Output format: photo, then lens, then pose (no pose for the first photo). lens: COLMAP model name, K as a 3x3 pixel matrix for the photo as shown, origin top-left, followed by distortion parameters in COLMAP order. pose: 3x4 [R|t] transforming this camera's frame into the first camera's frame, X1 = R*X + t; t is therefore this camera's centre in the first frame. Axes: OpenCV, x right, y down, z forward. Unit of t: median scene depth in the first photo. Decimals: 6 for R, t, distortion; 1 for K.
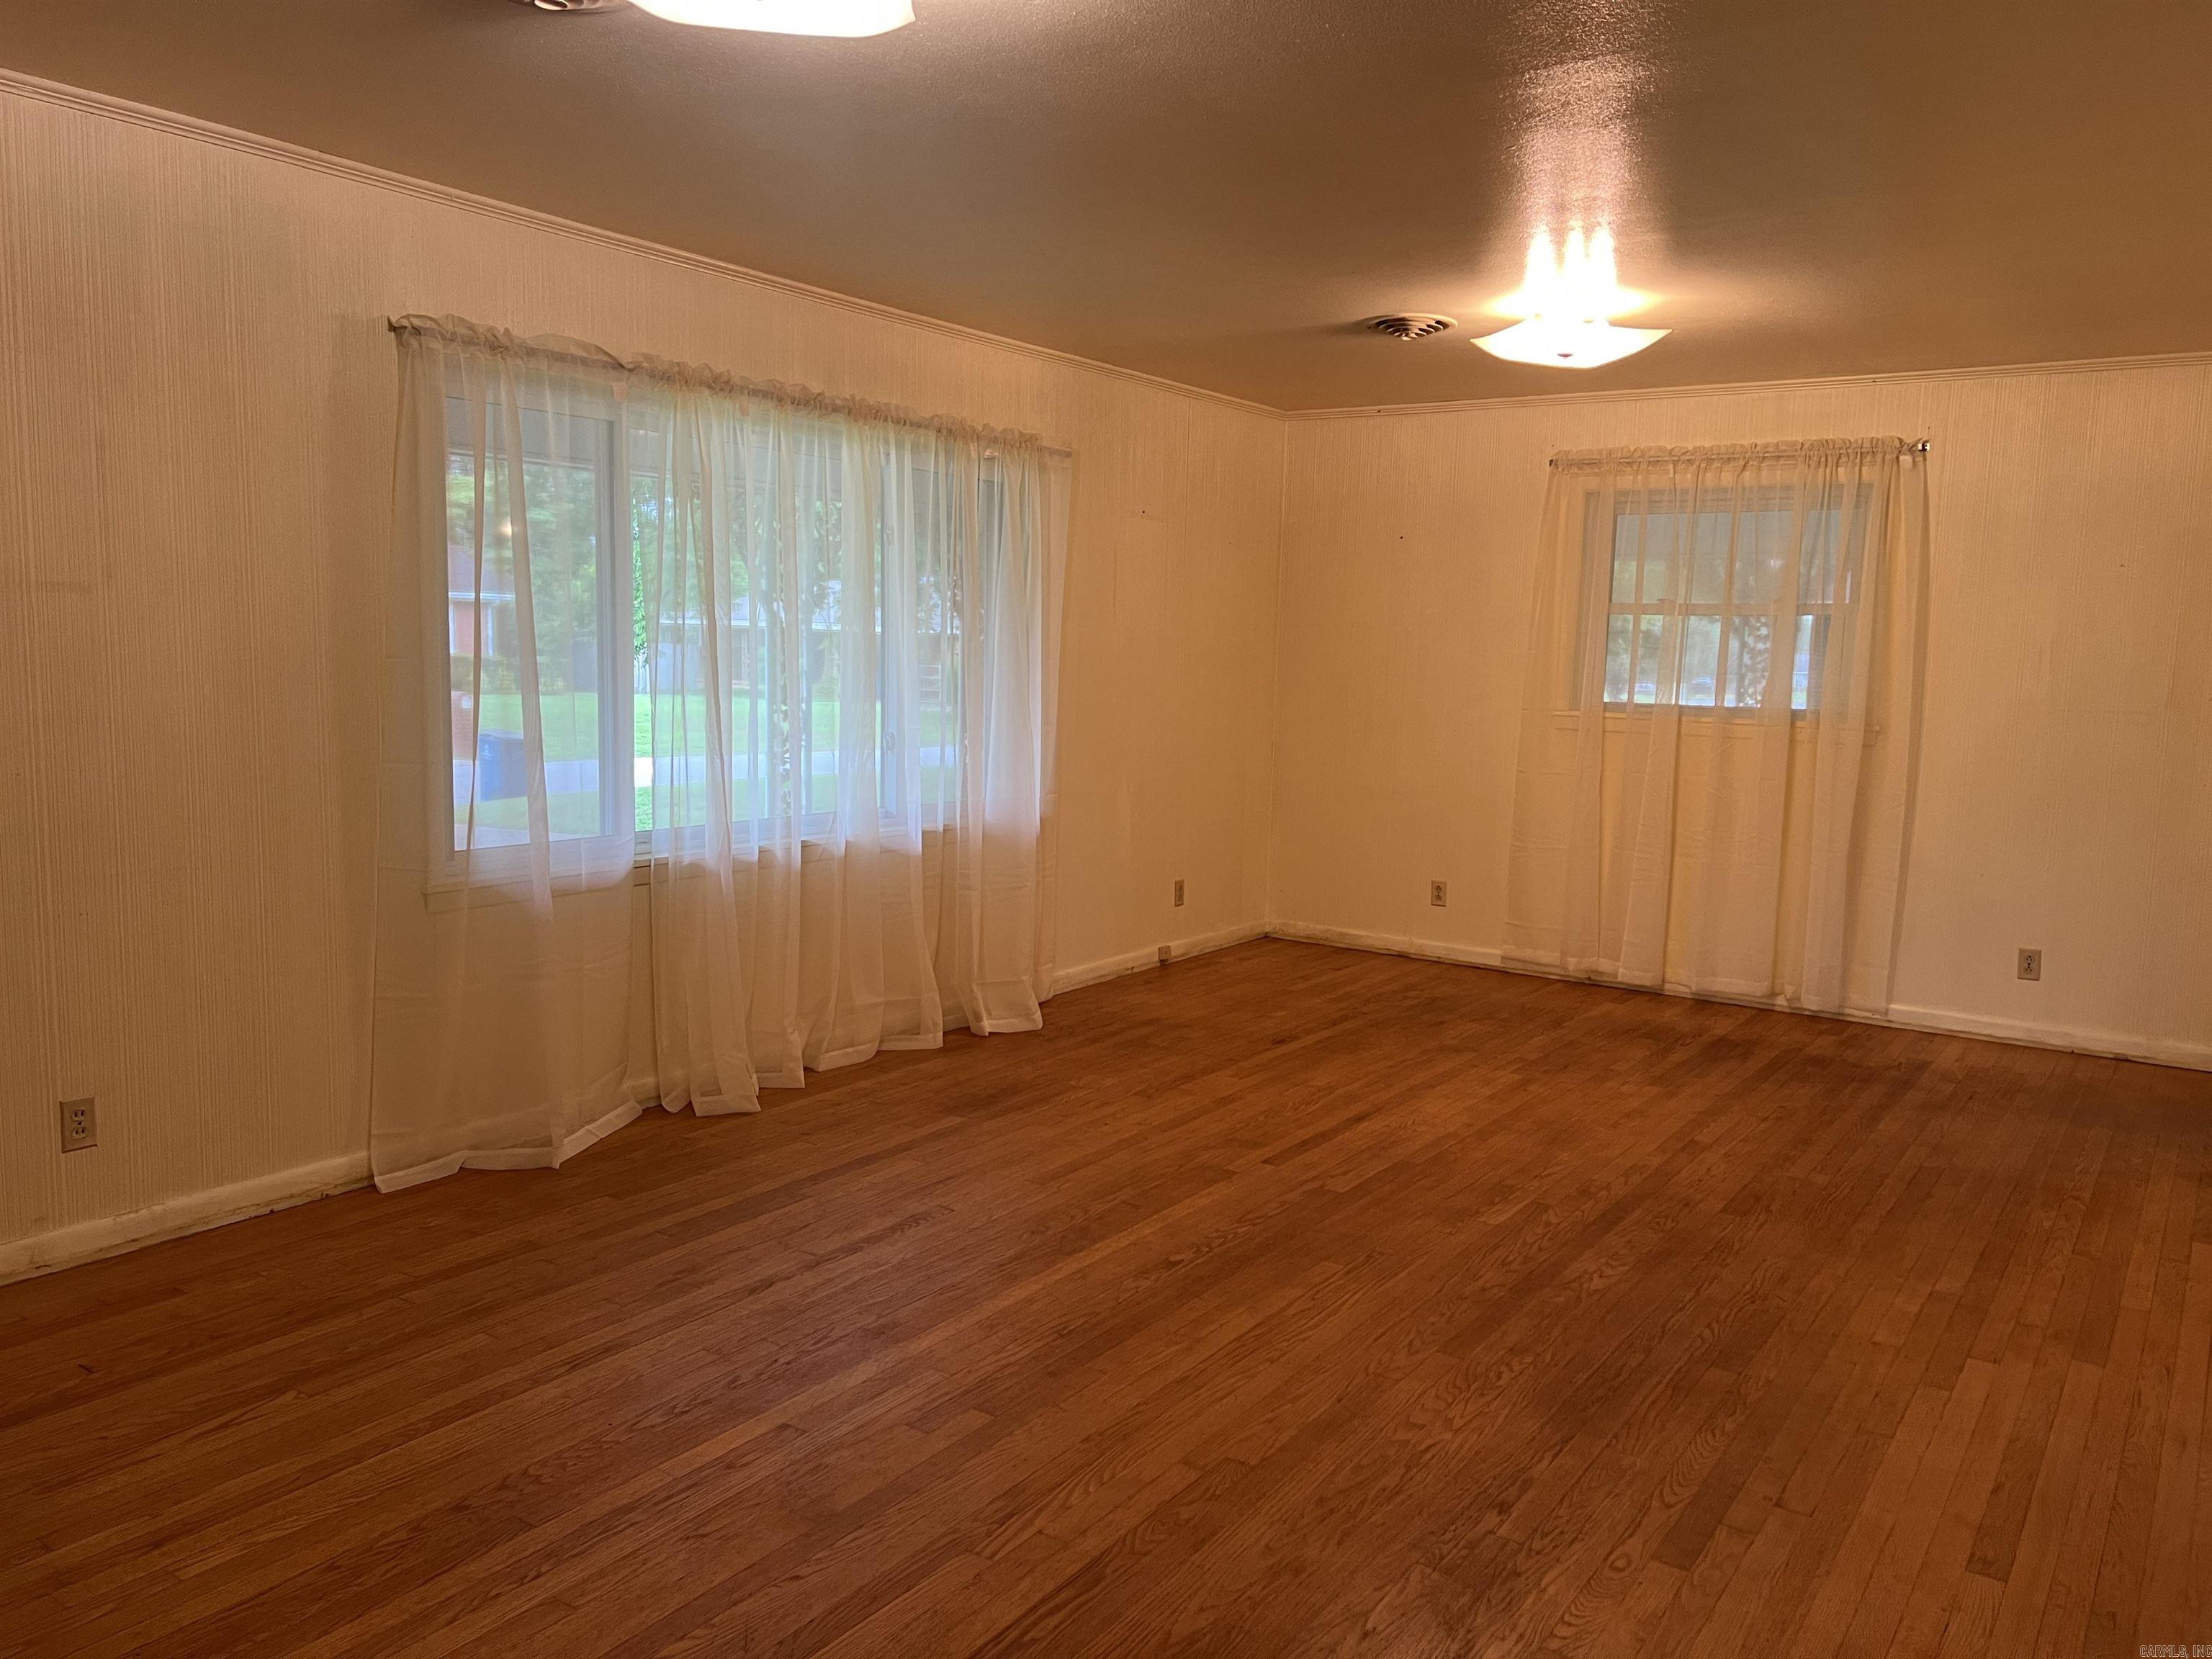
lens RADIAL K [[1649.8, 0, 1111.6], [0, 1649.8, 829.0], [0, 0, 1]] dist [0.066063, -0.076122]
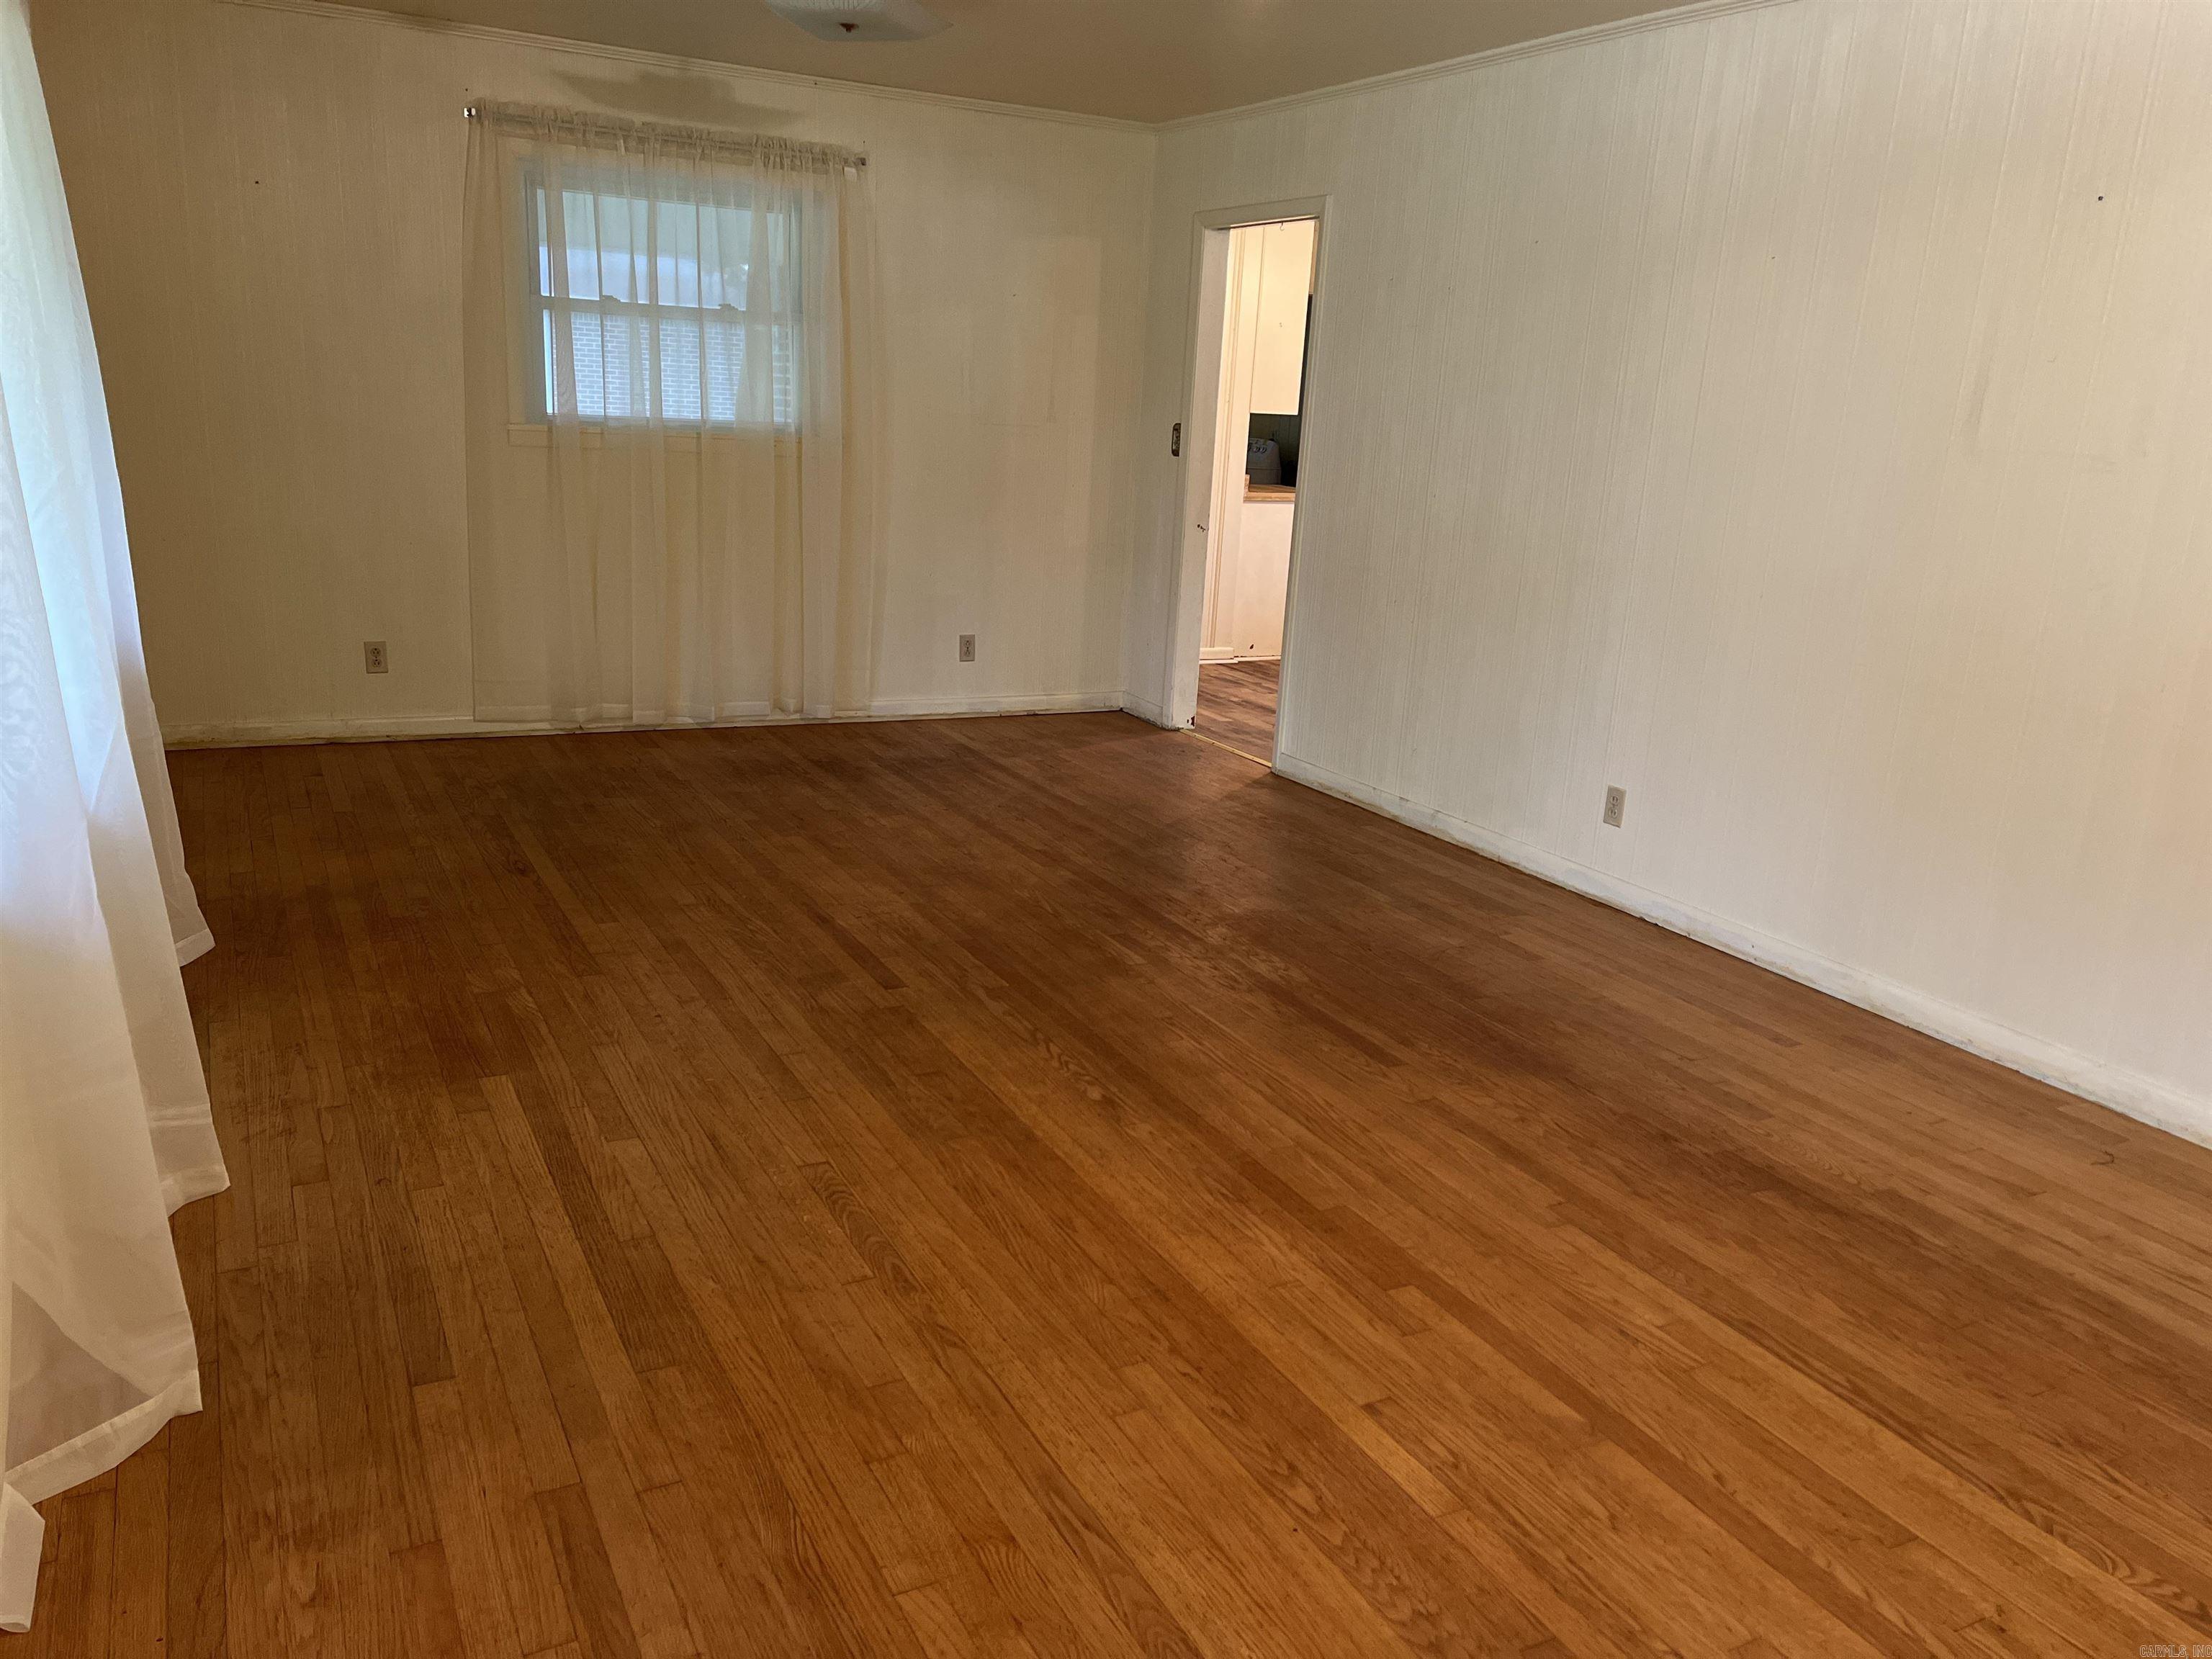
lens RADIAL K [[1649.8, 0, 1121.5], [0, 1649.8, 842.7], [0, 0, 1]] dist [0.066063, -0.076122]
pose [[0.454534, -0.235718, 0.858974, -0.560214], [0.058153, 0.970144, 0.235453, -0.068753], [-0.888829, -0.057070, 0.454671, 0.477427]]
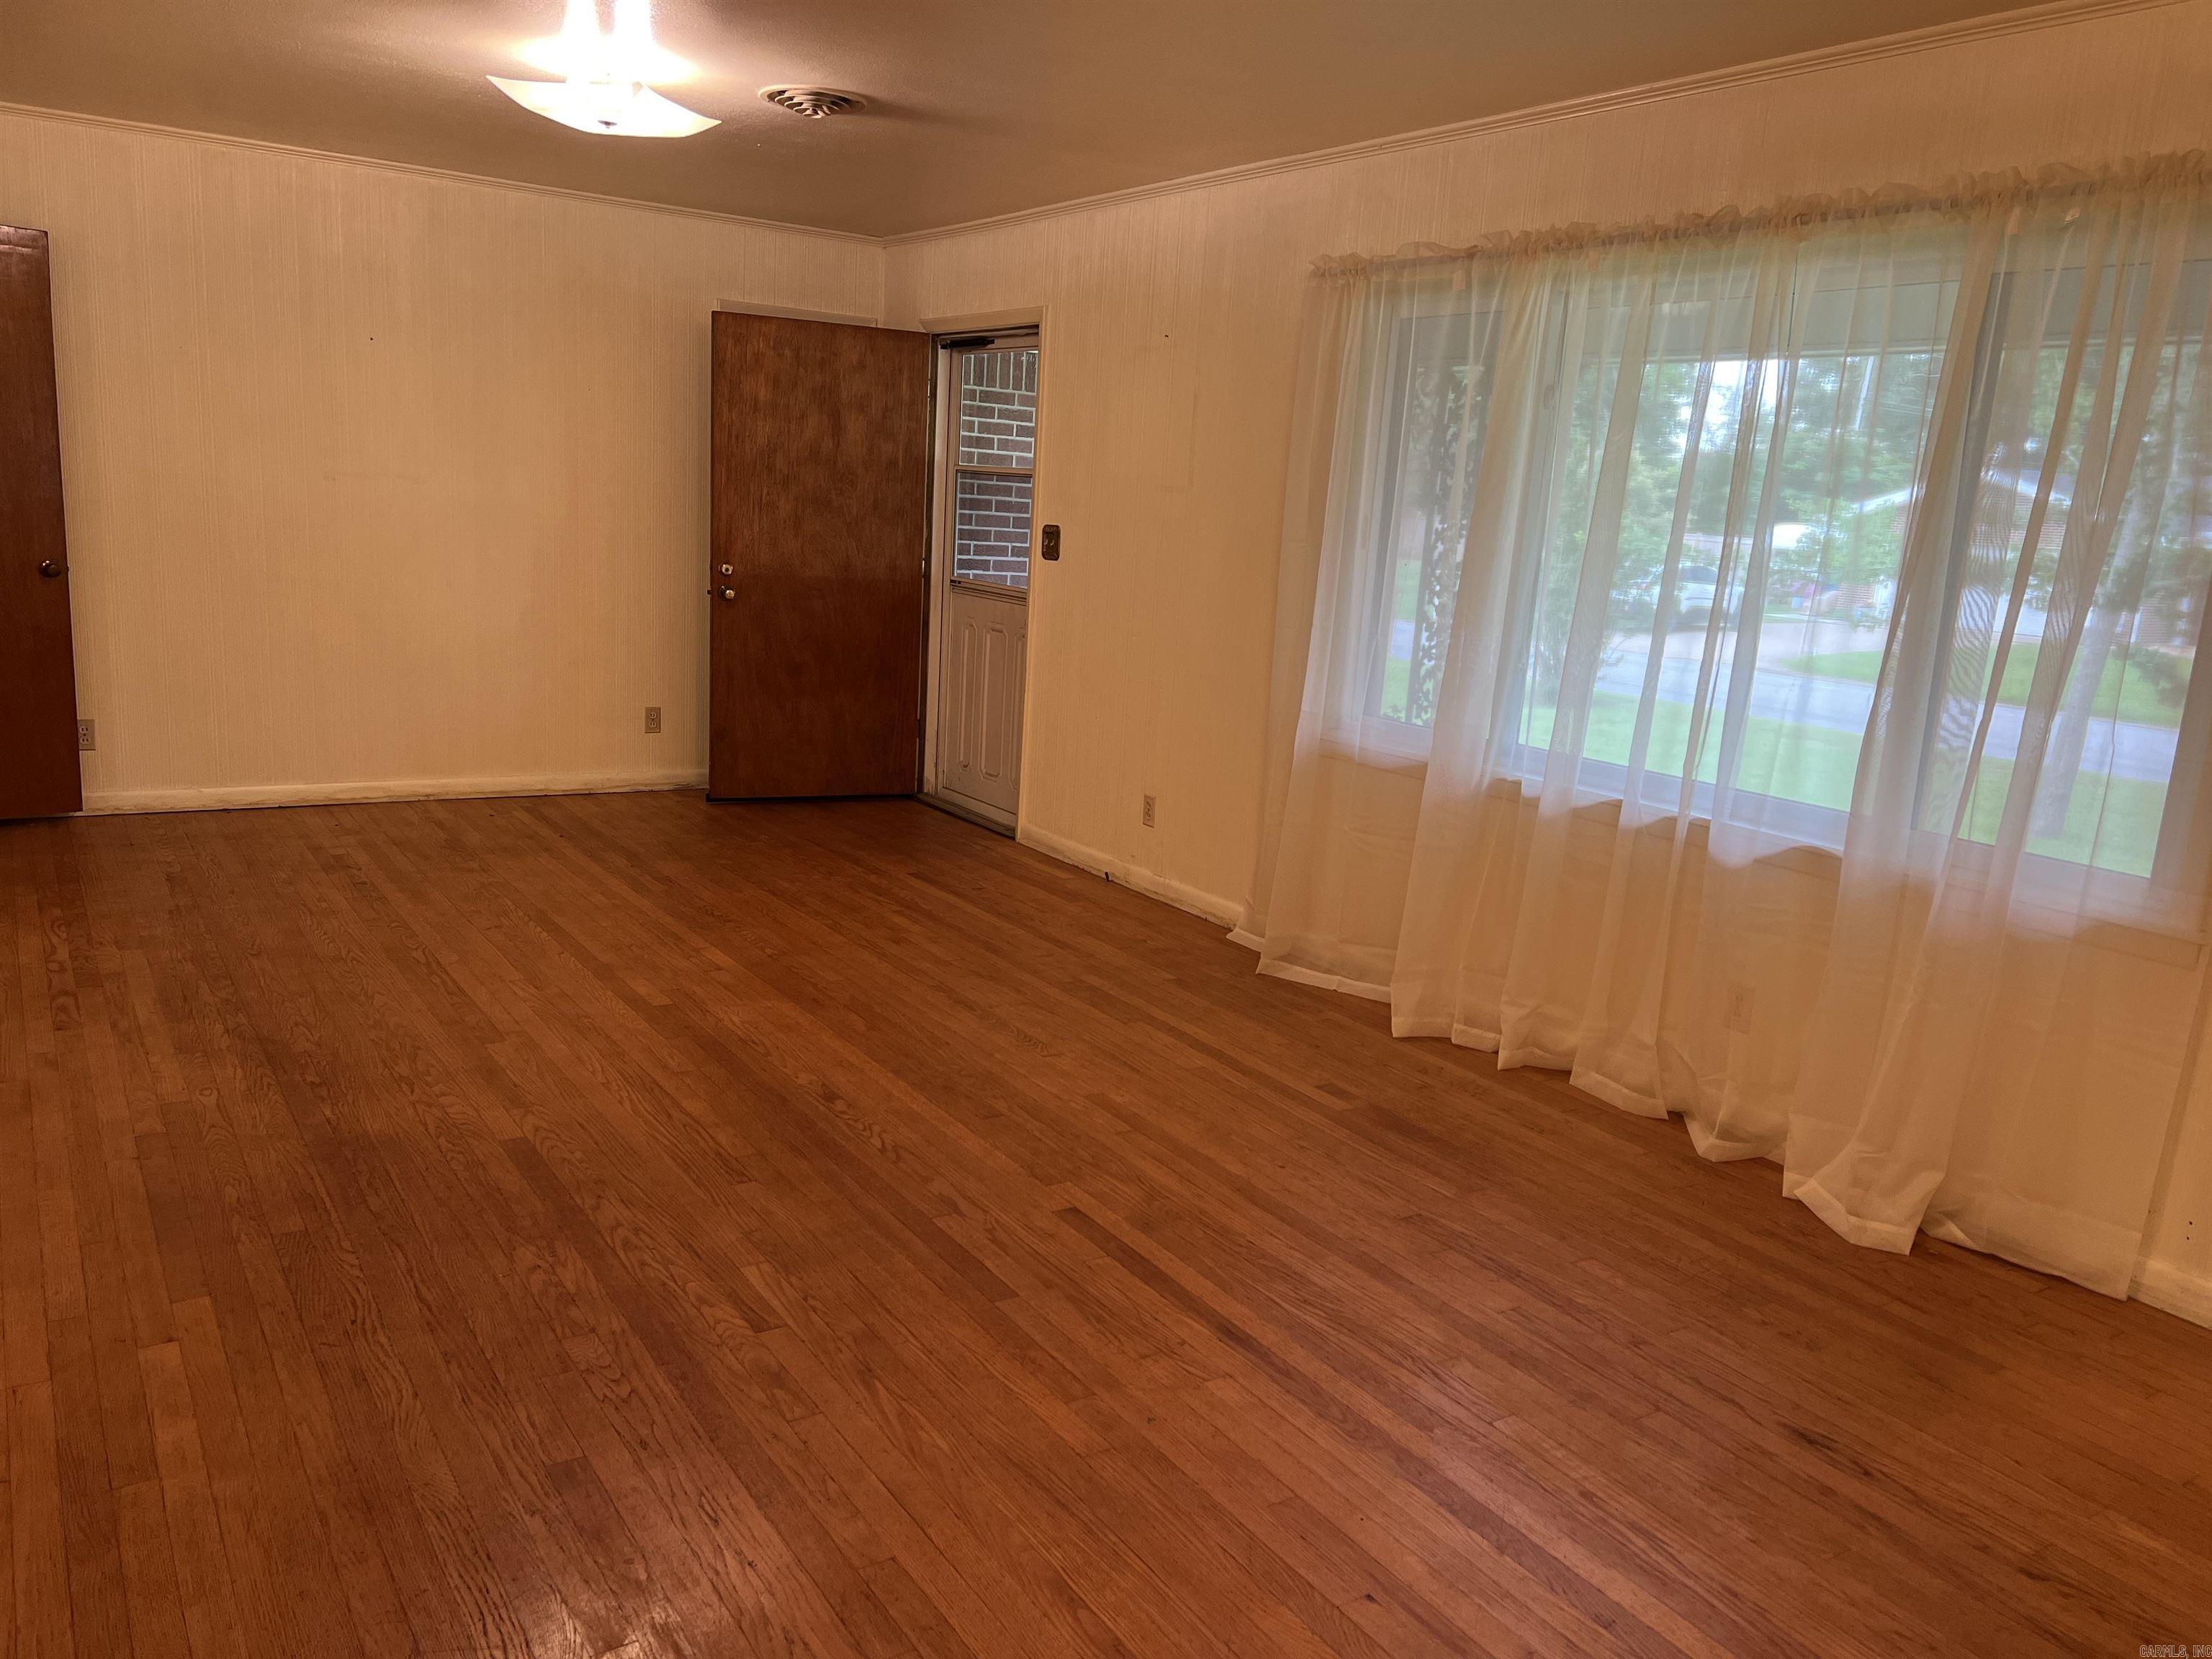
lens RADIAL K [[1649.8, 0, 1100.1], [0, 1649.8, 823.3], [0, 0, 1]] dist [0.066063, -0.076122]
pose [[-0.374252, 0.132947, -0.917747, 0.714582], [-0.180123, 0.960399, 0.212579, -0.119041], [0.909665, 0.244866, -0.335485, 1.167764]]
